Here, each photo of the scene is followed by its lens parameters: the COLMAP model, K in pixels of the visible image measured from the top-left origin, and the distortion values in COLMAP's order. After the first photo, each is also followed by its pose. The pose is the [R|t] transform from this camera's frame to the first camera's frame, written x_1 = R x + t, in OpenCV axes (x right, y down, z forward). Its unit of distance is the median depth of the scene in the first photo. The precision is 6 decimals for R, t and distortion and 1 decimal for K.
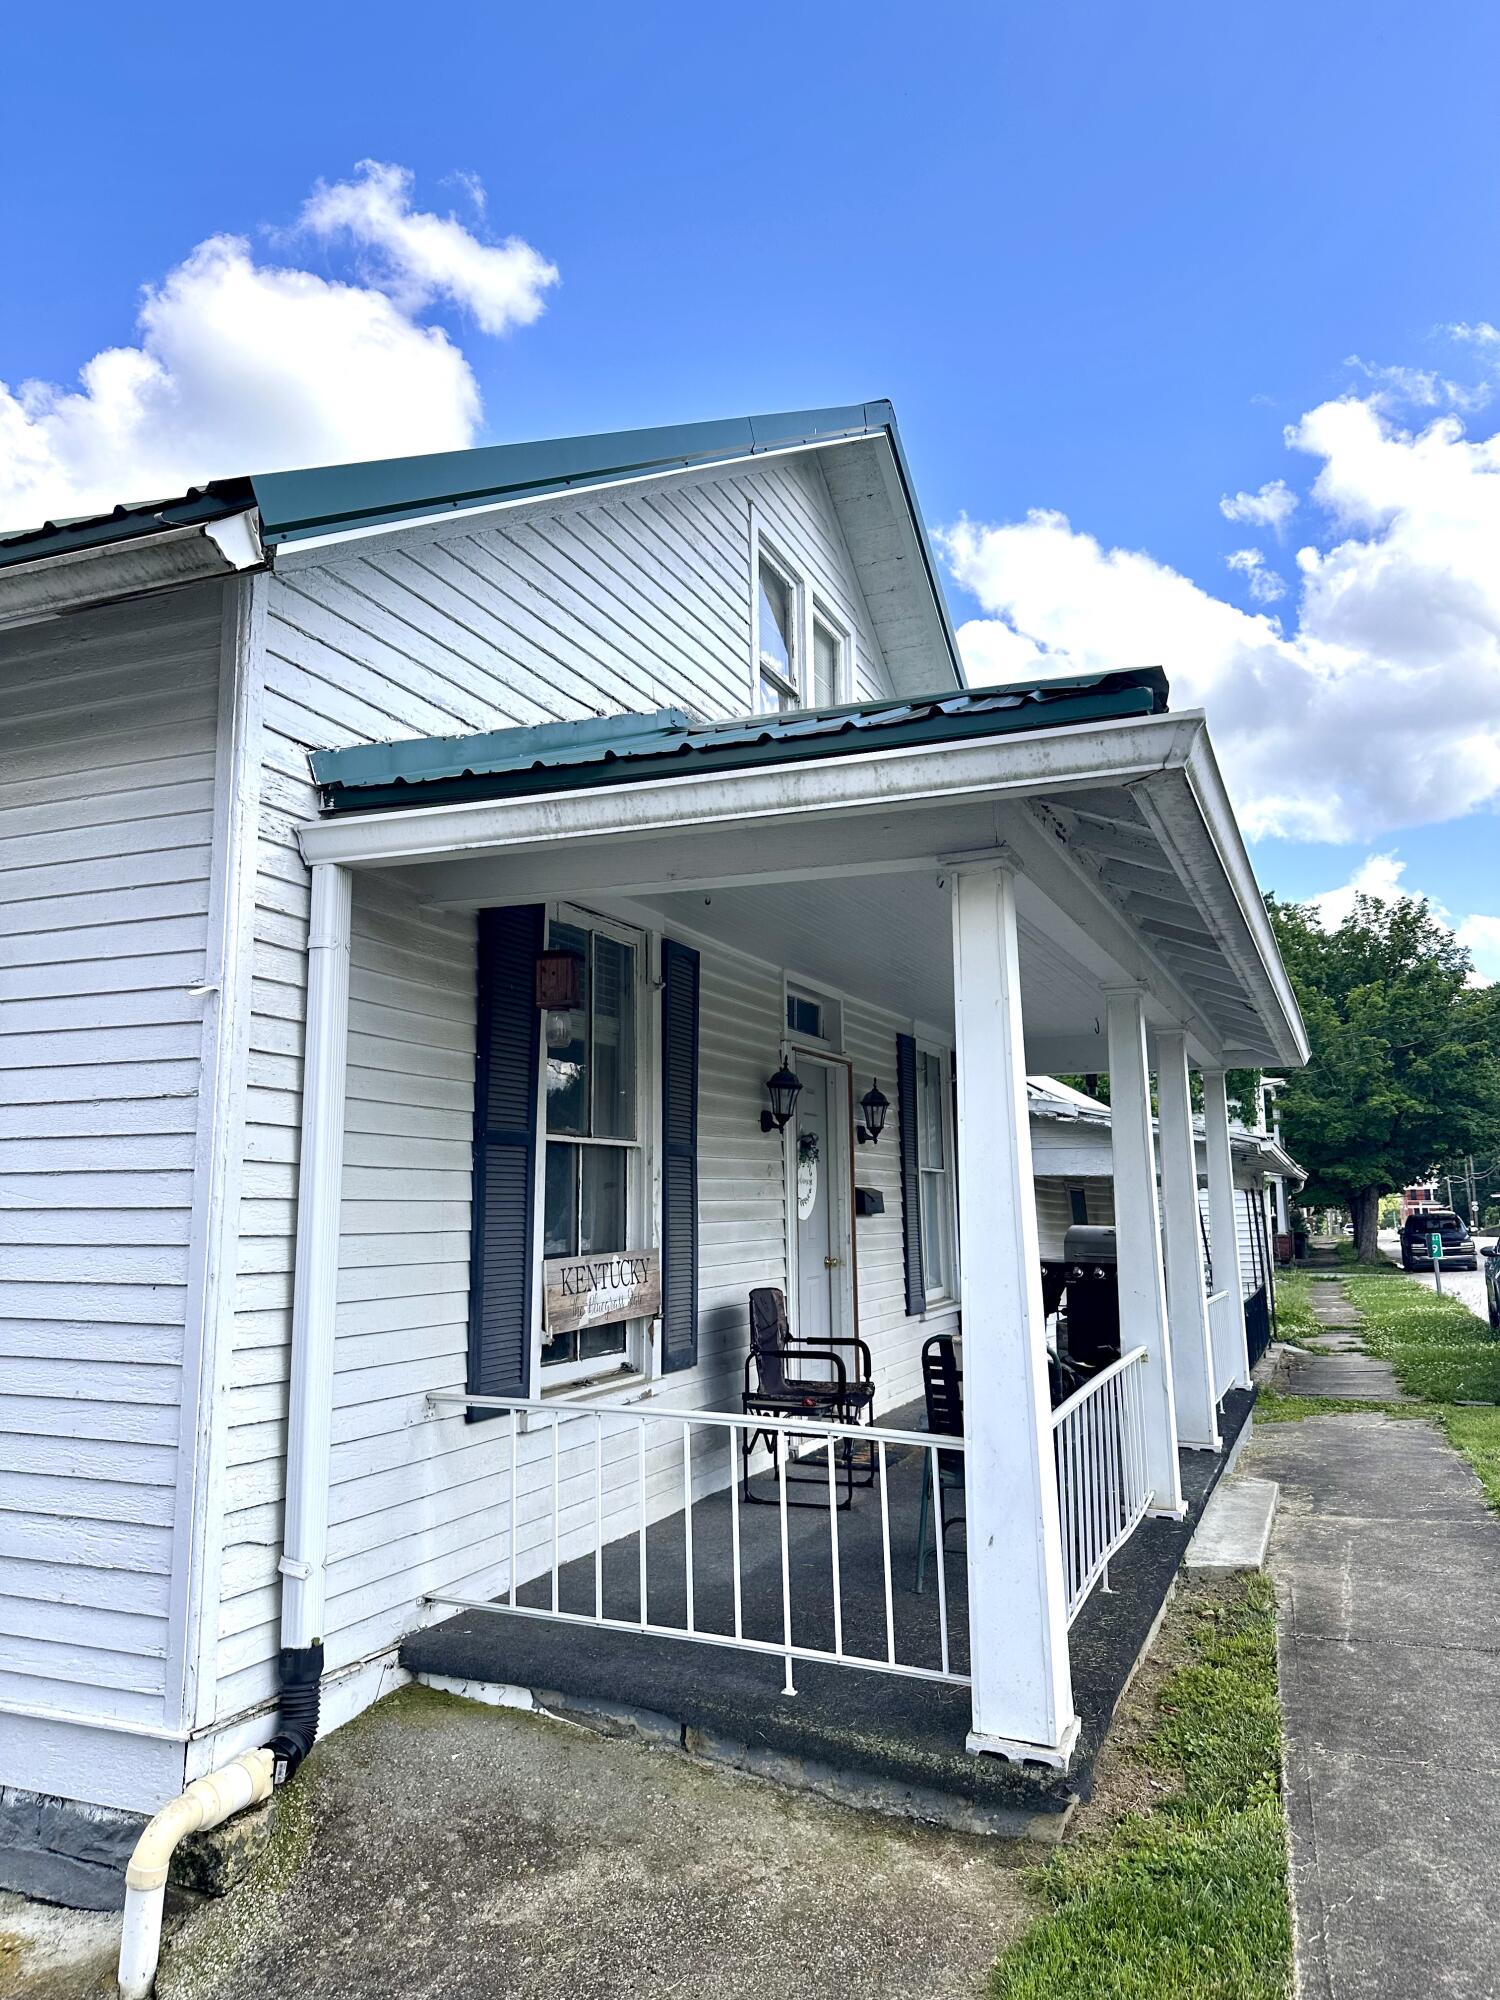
lens RADIAL K [[1382.8, 0, 773.3], [0, 1382.8, 1030.4], [0, 0, 1]] dist [0.076629, -0.105479]
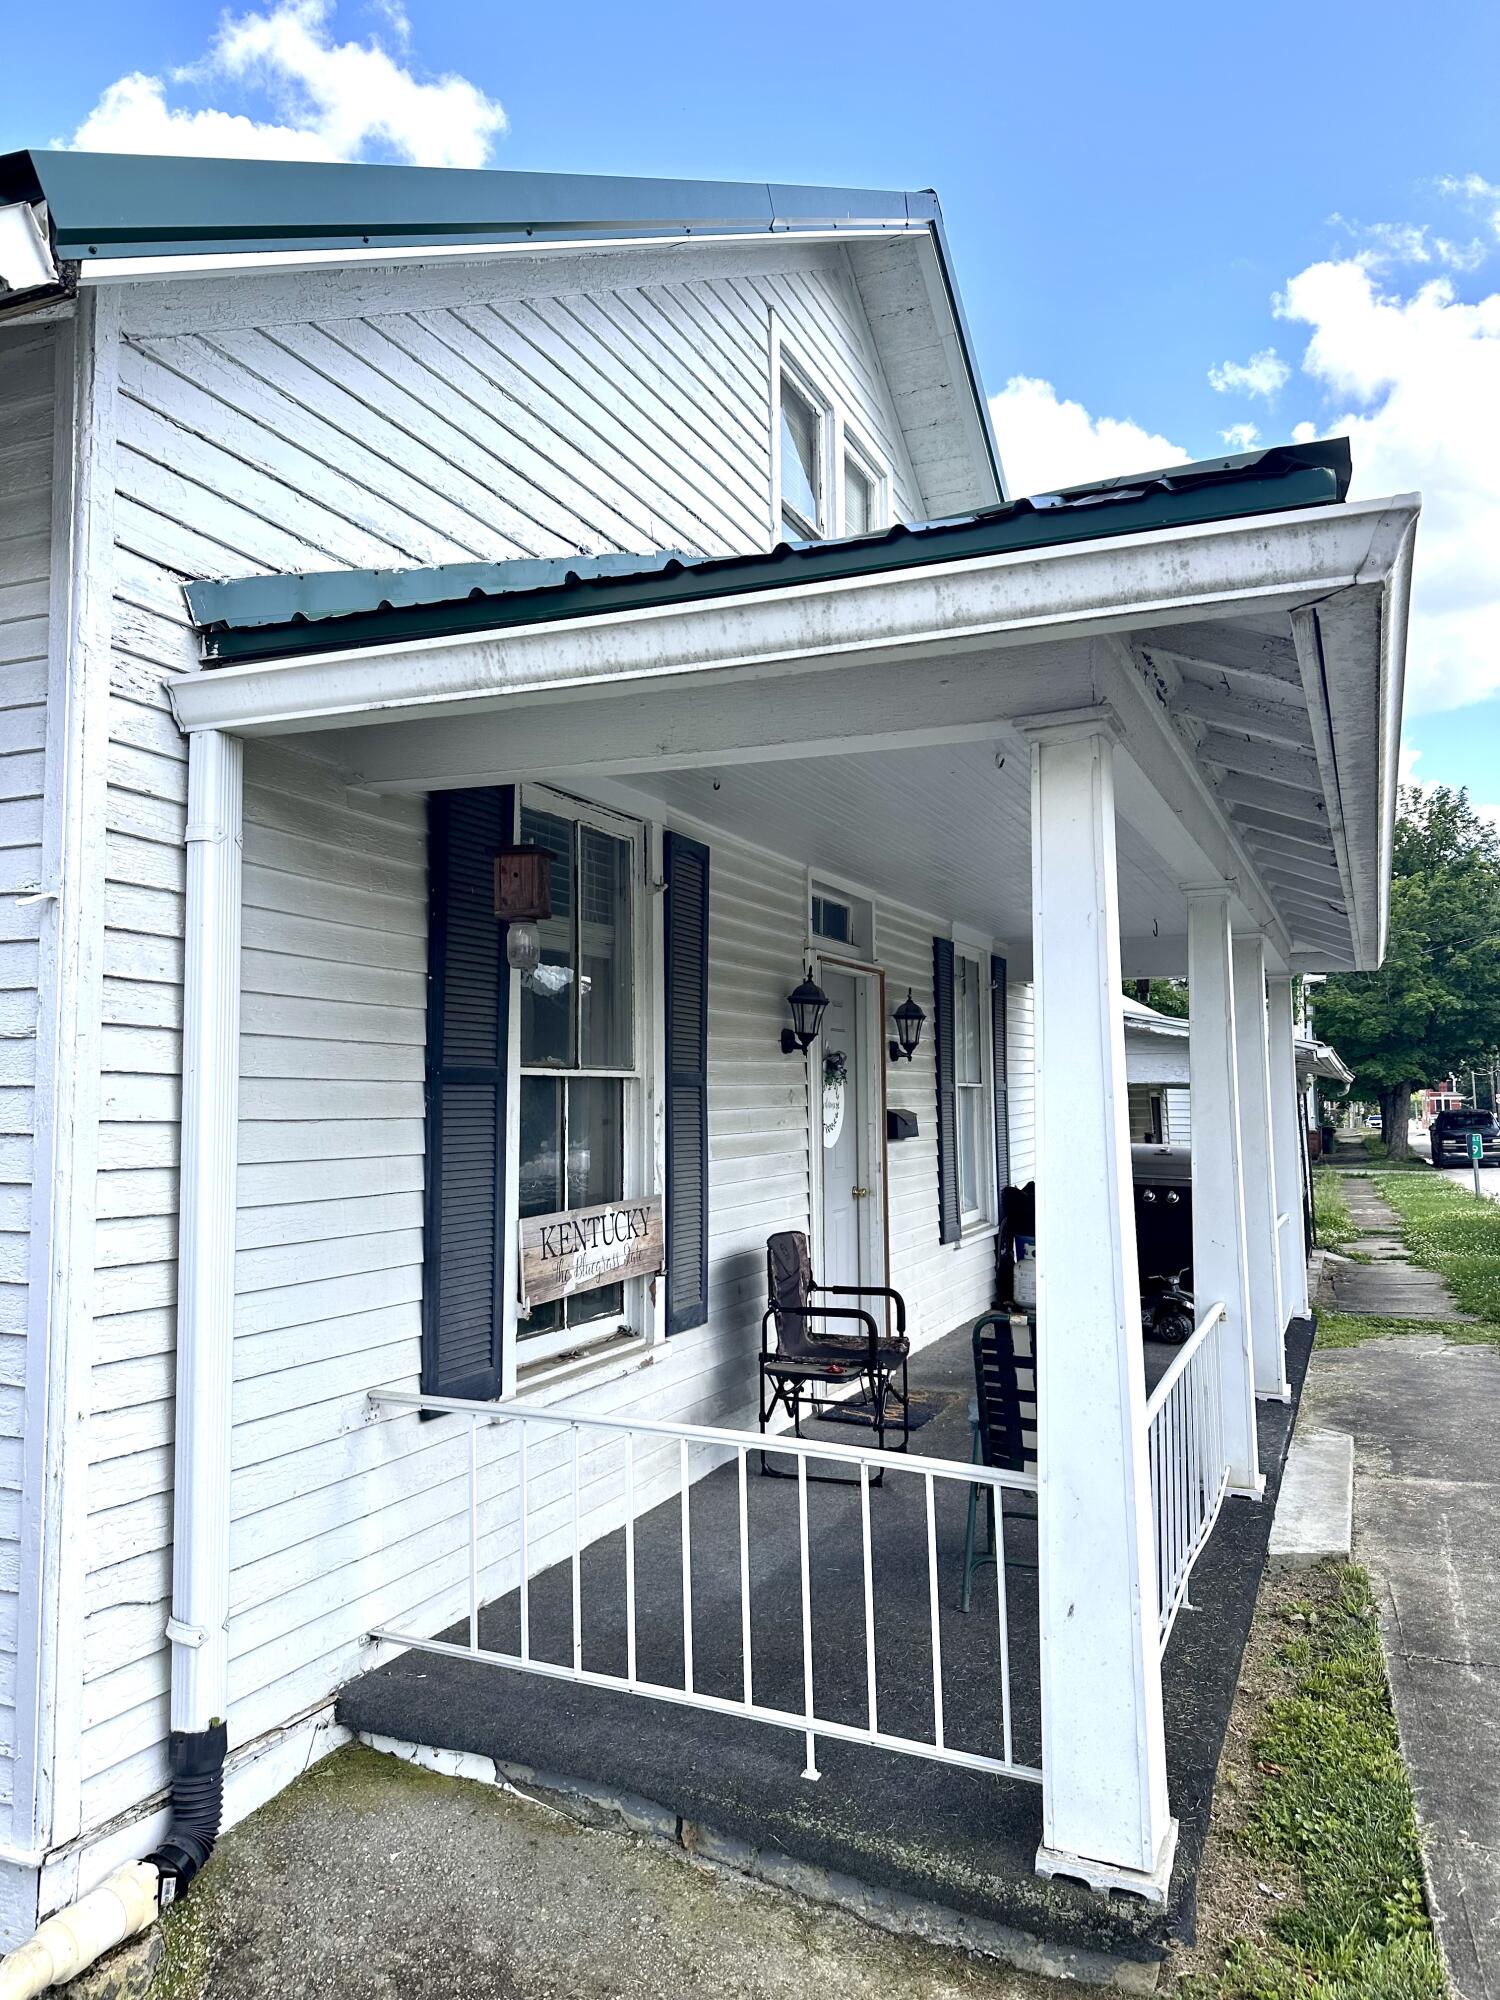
lens RADIAL K [[1382.8, 0, 773.3], [0, 1382.8, 1030.4], [0, 0, 1]] dist [0.076629, -0.105479]
pose [[0.999836, 0.003055, -0.017833, 0.002539], [-0.001667, 0.997006, 0.077303, -0.014233], [0.018016, -0.077260, 0.996848, 0.209586]]
